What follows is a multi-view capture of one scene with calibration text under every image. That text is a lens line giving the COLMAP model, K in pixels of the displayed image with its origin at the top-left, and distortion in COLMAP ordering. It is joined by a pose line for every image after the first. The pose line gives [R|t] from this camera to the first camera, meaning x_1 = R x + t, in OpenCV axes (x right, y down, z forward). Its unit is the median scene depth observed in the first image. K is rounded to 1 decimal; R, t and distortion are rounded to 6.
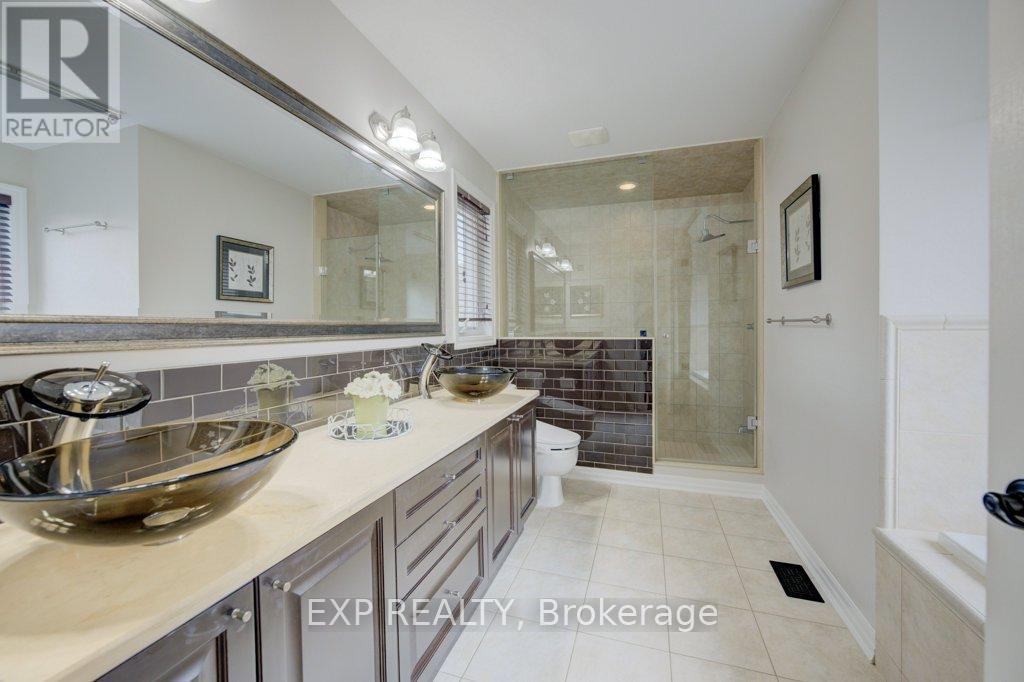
lens RADIAL K [[419.6, 0, 510.0], [0, 419.6, 333.5], [0, 0, 1]] dist [0.000661, 0.000235]
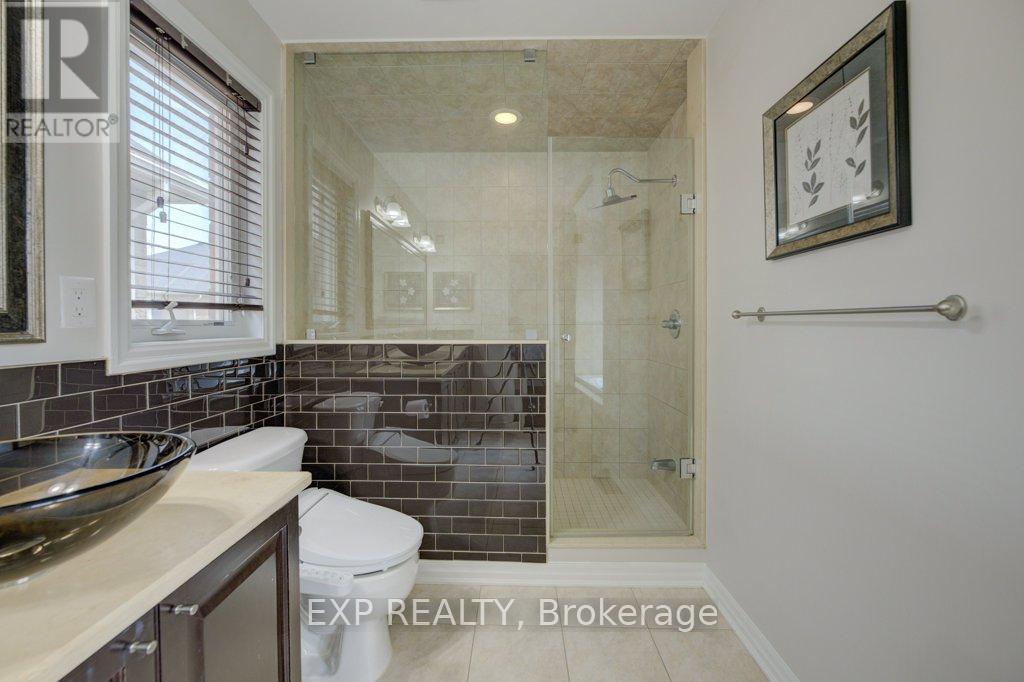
lens RADIAL K [[419.6, 0, 510.8], [0, 419.6, 331.2], [0, 0, 1]] dist [0.000661, 0.000235]
pose [[0.955507, 0.002192, 0.294959, 0.099912], [-0.002698, 0.999996, 0.001310, -0.004723], [-0.294955, -0.002048, 0.955509, 0.395757]]
